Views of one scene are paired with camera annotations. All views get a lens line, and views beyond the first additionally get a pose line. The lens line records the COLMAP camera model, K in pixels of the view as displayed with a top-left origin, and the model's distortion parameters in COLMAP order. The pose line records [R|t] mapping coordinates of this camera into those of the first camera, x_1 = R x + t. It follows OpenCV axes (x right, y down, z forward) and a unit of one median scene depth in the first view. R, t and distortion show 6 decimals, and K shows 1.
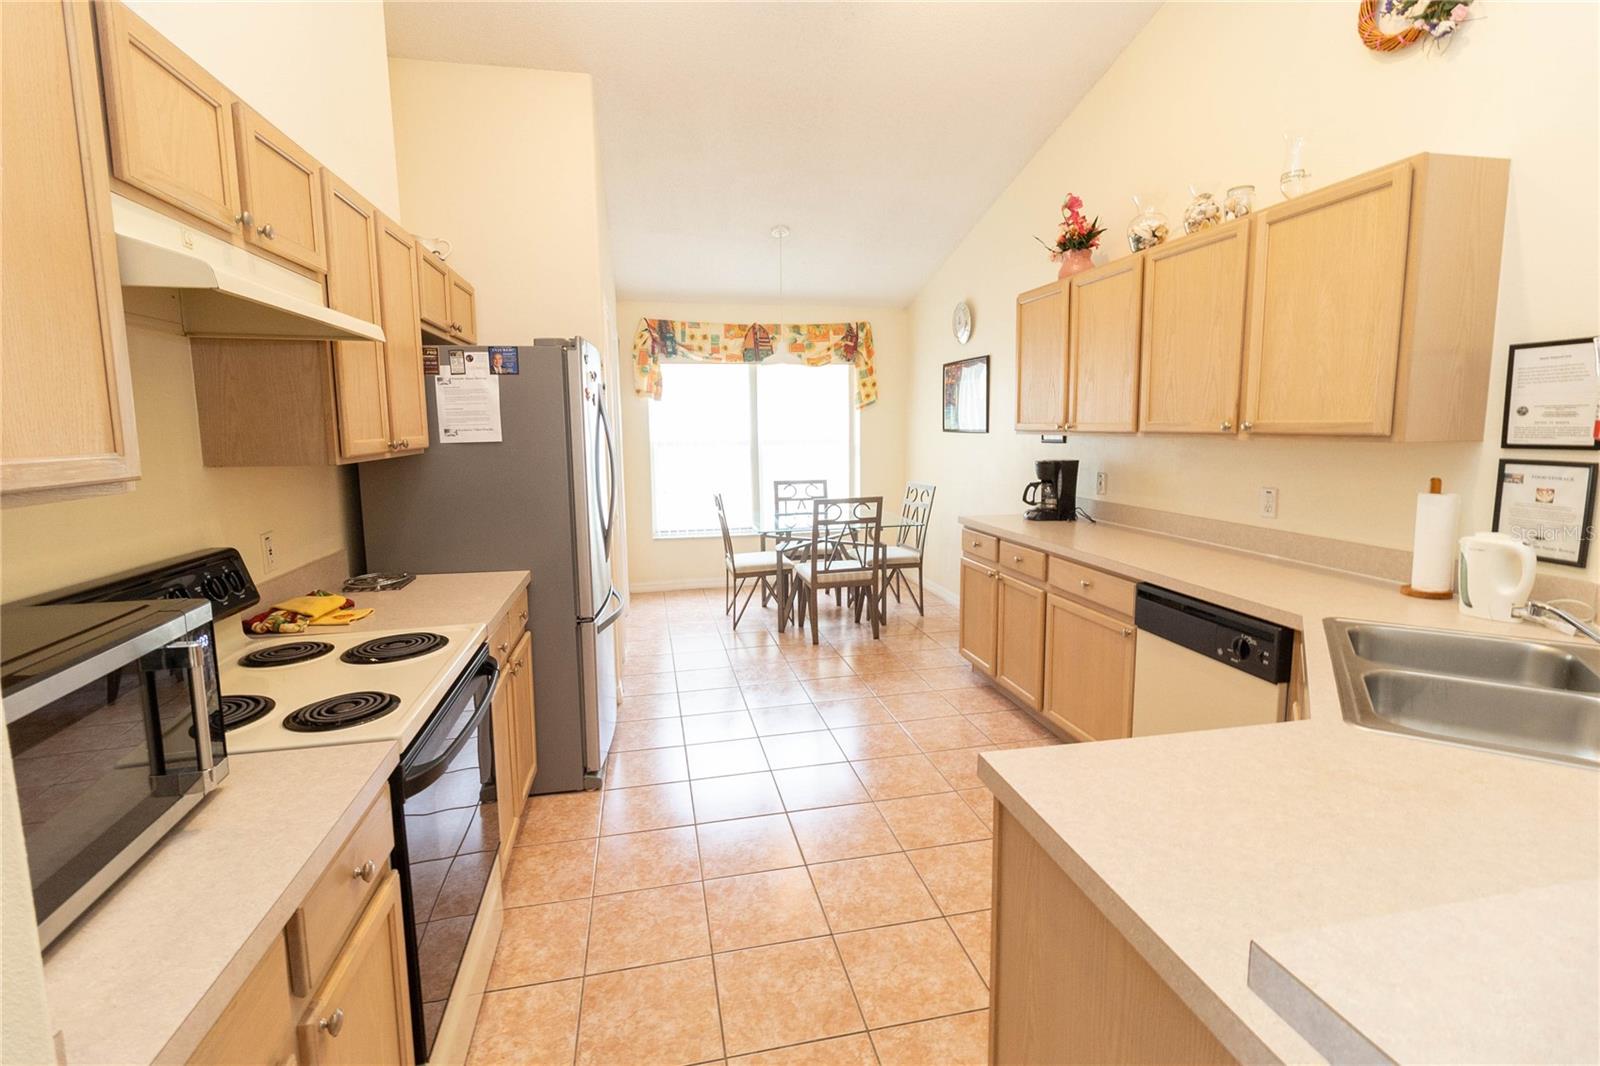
lens RADIAL K [[737.4, 0, 796.4], [0, 737.4, 512.9], [0, 0, 1]] dist [0.000005, 0.000644]
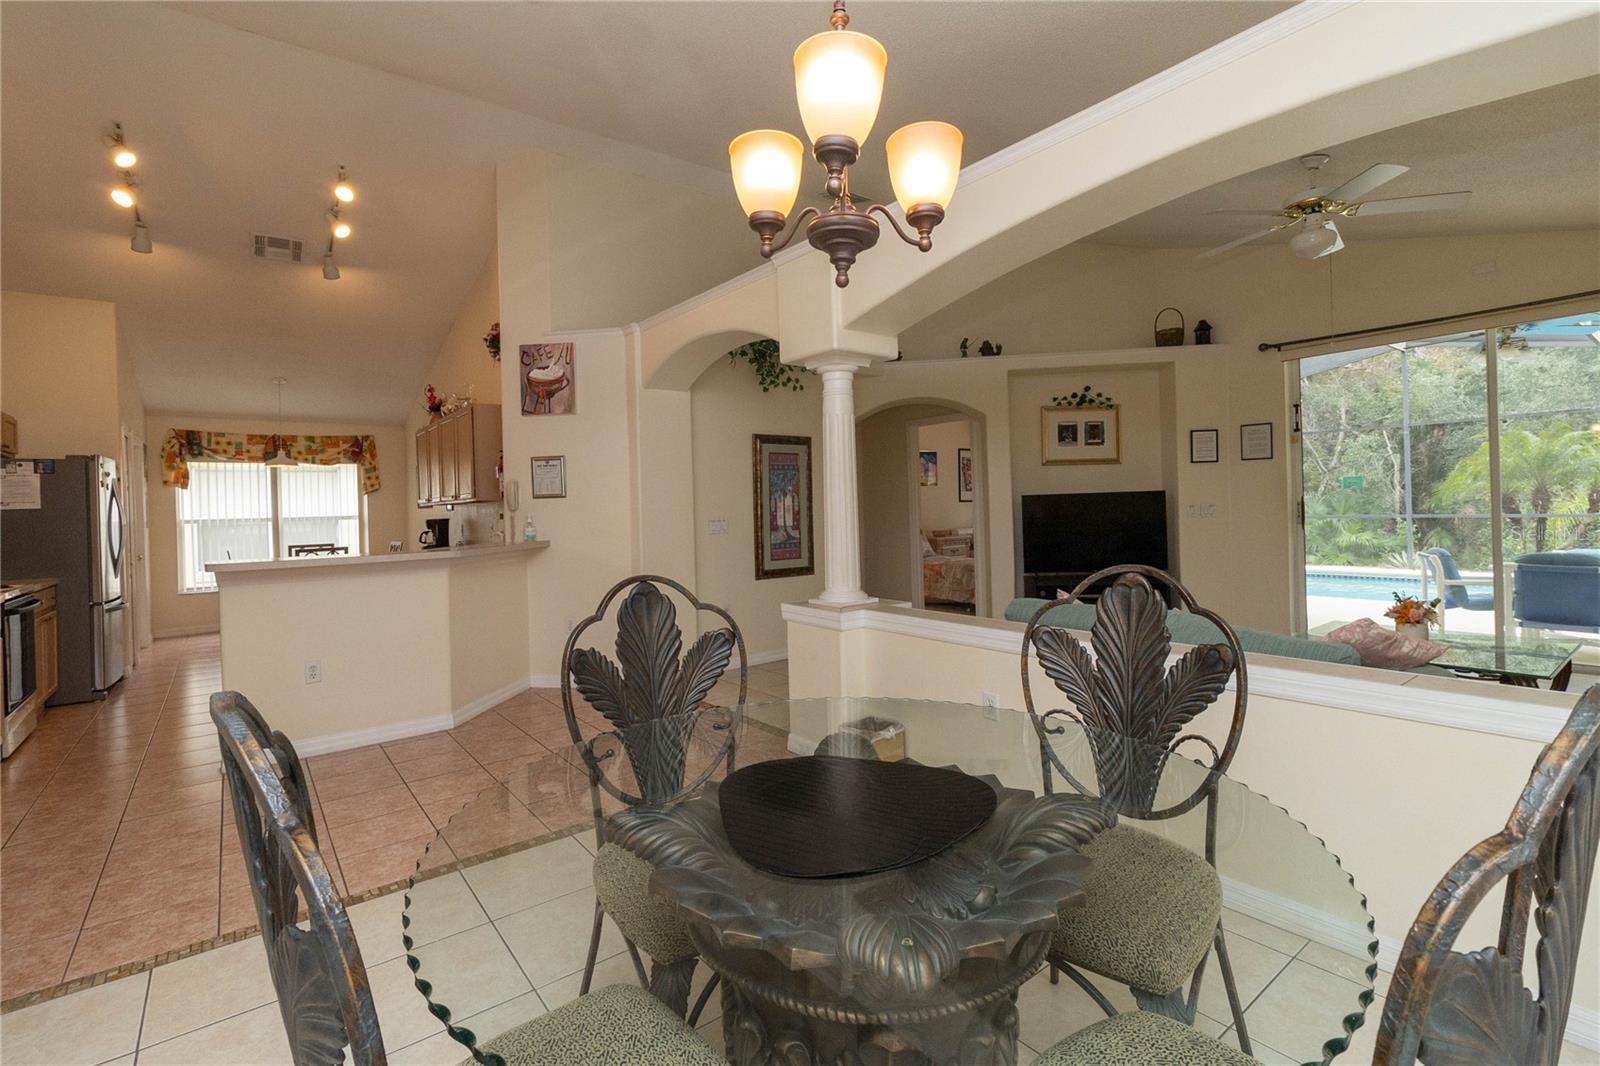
lens RADIAL K [[729.7, 0, 802.4], [0, 729.7, 511.1], [0, 0, 1]] dist [0.001110, 0.000239]
pose [[0.895601, -0.016513, 0.444551, 0.278995], [0.071264, 0.991731, -0.106733, 0.134554], [-0.439113, 0.127271, 0.889372, -0.823502]]
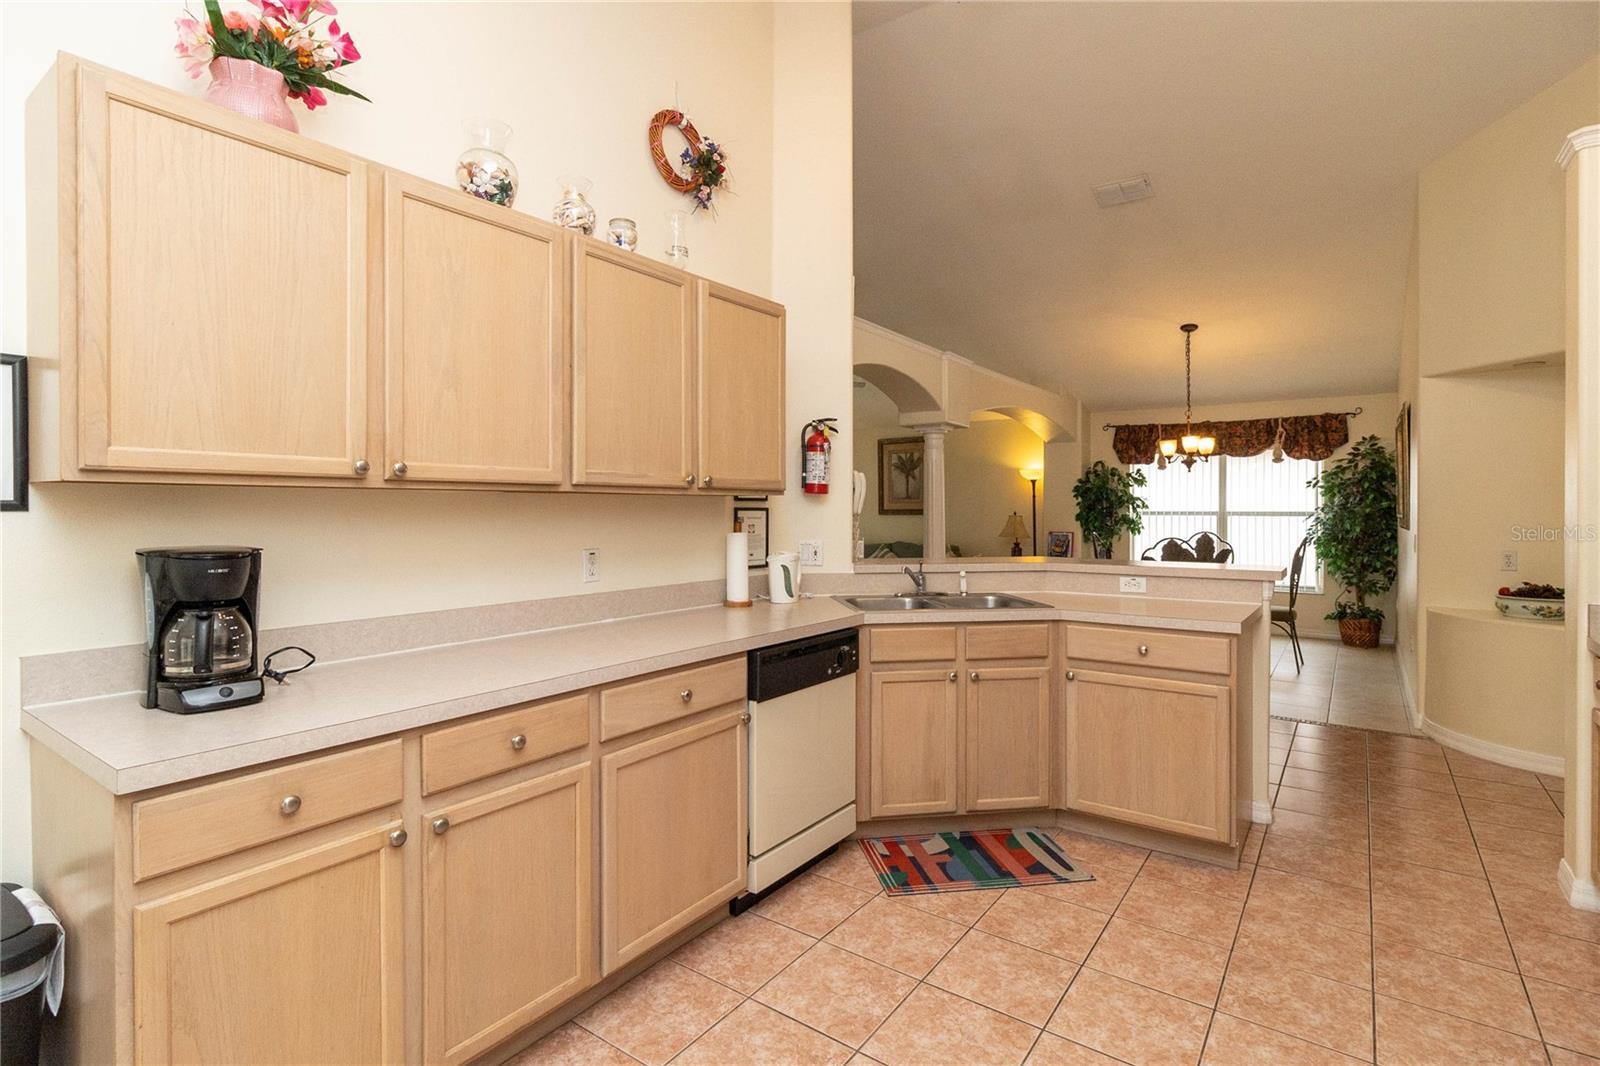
lens RADIAL K [[770.3, 0, 789.3], [0, 770.3, 510.5], [0, 0, 1]] dist [-0.001669, -0.000648]
pose [[-0.672424, 0.007045, 0.740132, -0.129761], [0.093802, 0.992703, 0.075771, -0.073293], [-0.734198, 0.120376, -0.668179, 0.815898]]
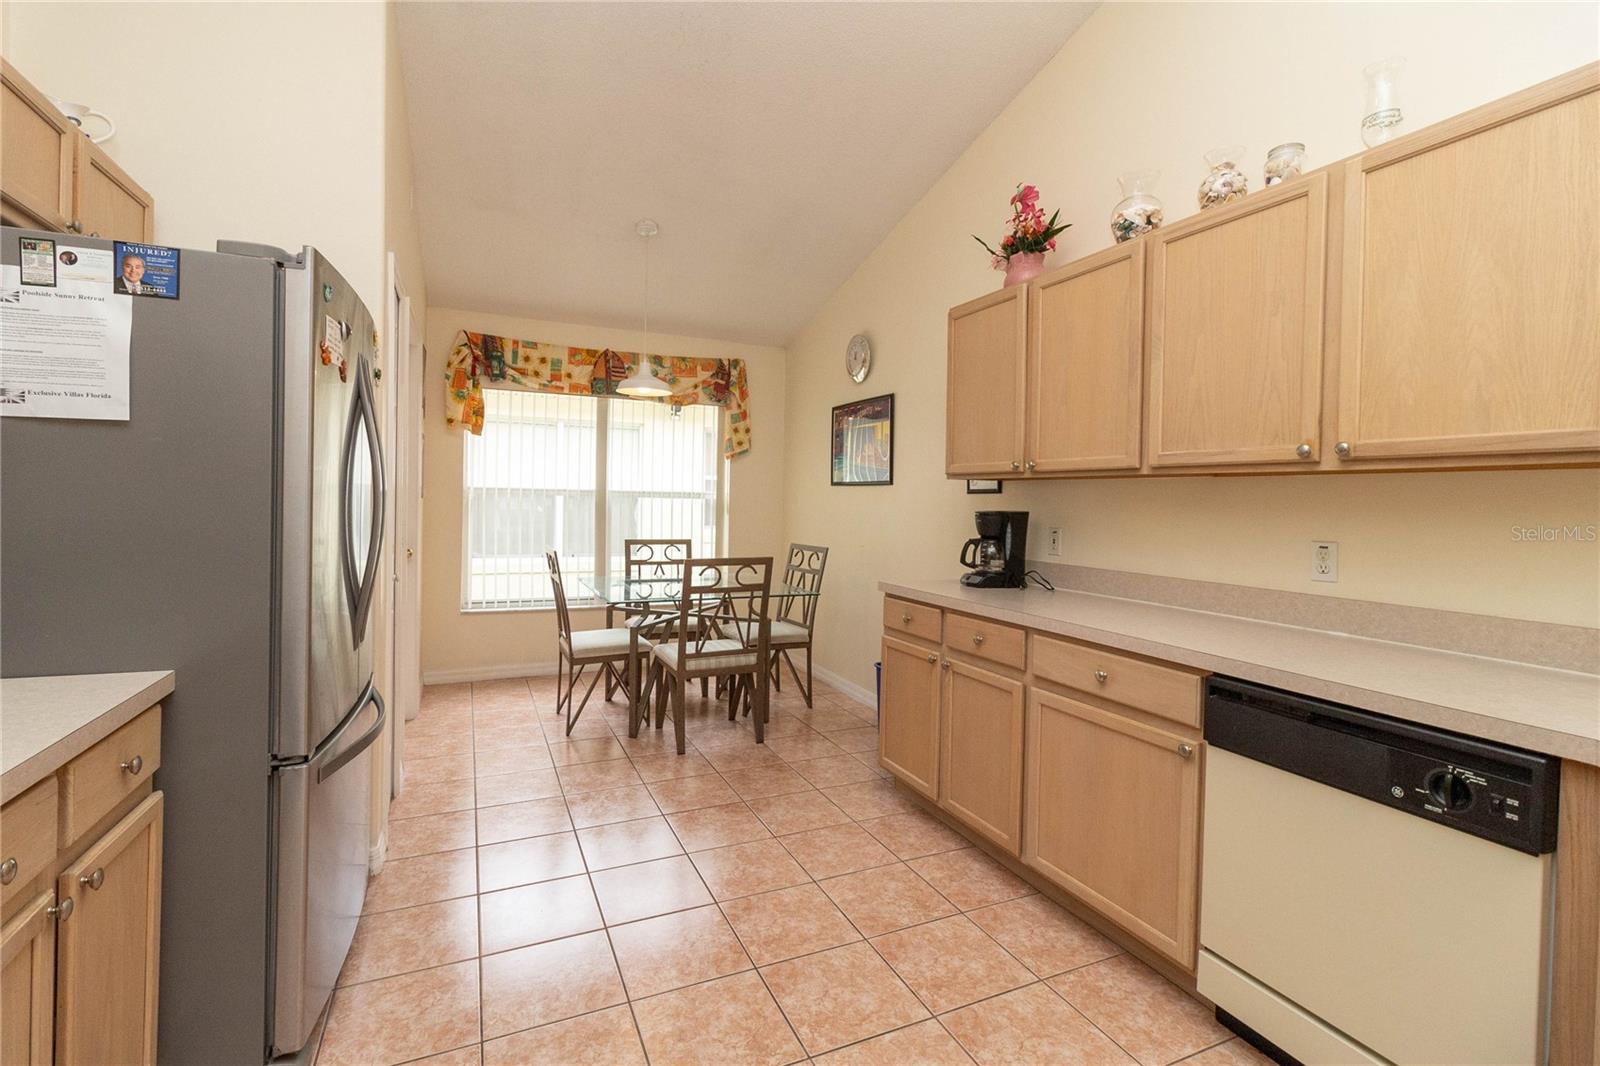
lens RADIAL K [[735.7, 0, 796.0], [0, 735.7, 506.7], [0, 0, 1]] dist [0.001923, -0.000061]
pose [[0.976494, 0.030153, 0.213423, -0.025724], [-0.006723, 0.993946, -0.109665, 0.009513], [-0.215438, 0.105652, 0.970785, 0.214680]]
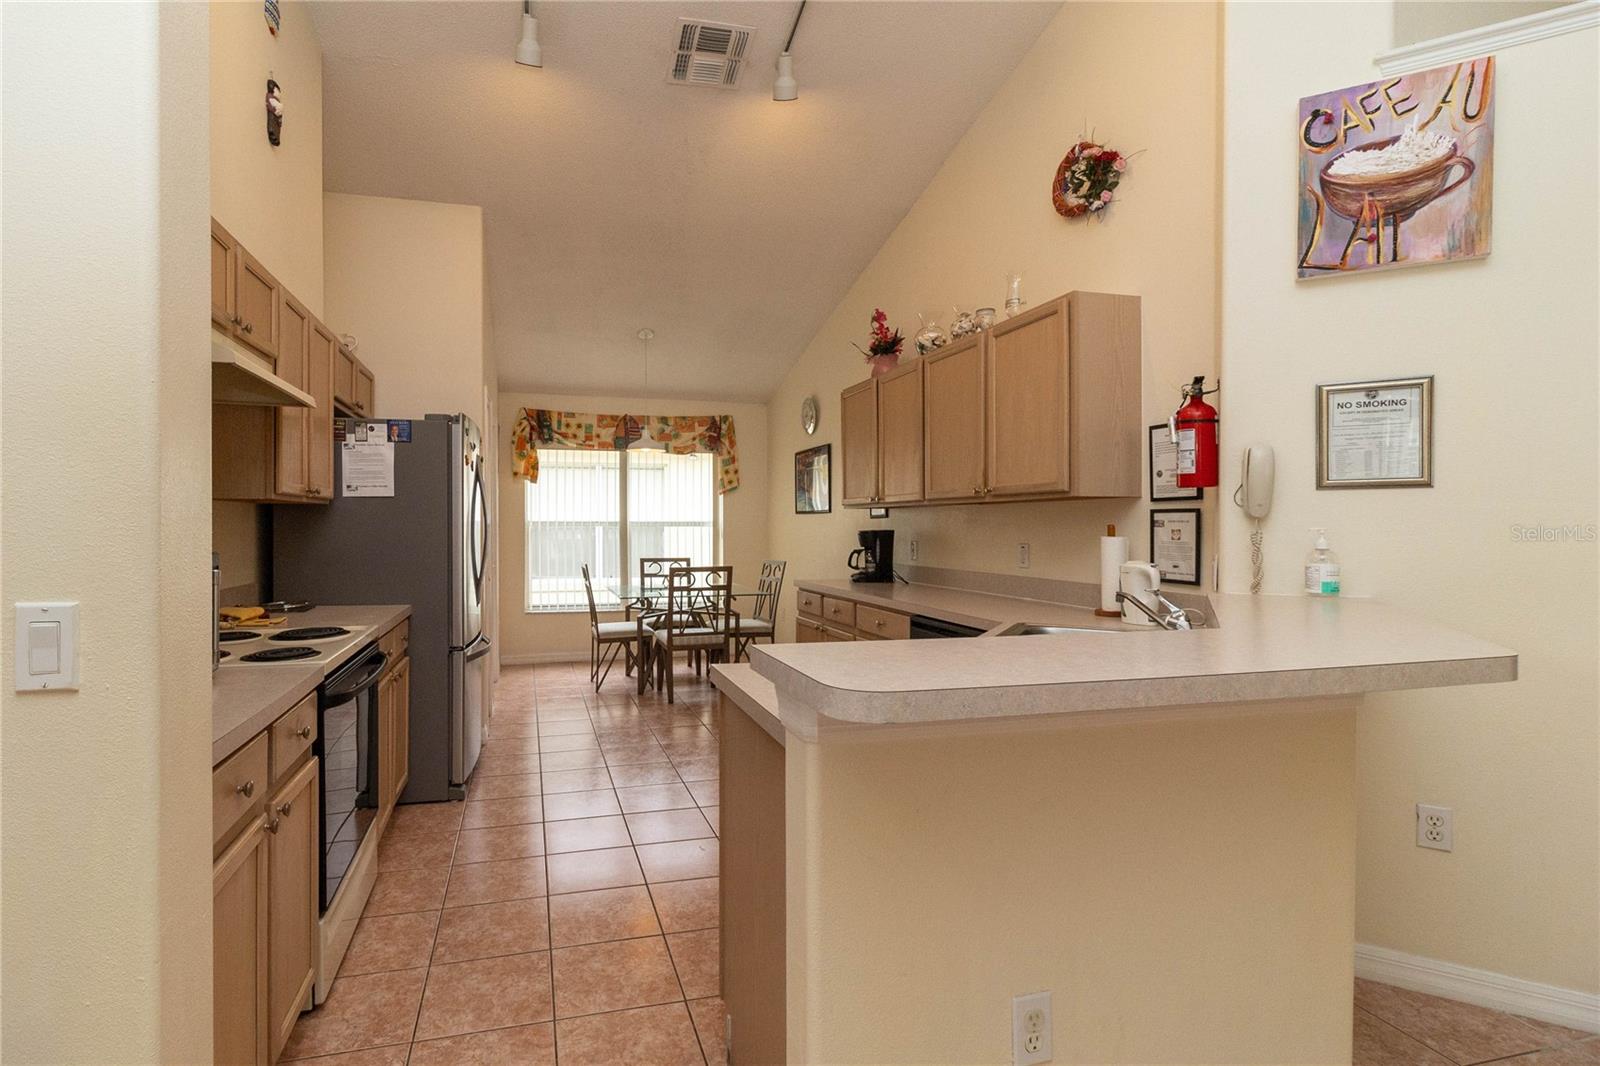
lens RADIAL K [[773.4, 0, 714.4], [0, 773.4, 528.7], [0, 0, 1]] dist [0.001250, 0.000162]
pose [[0.999305, 0.012345, 0.035166, 0.045040], [-0.008143, 0.993073, -0.117218, 0.054326], [-0.036369, 0.116850, 0.992483, -0.149328]]
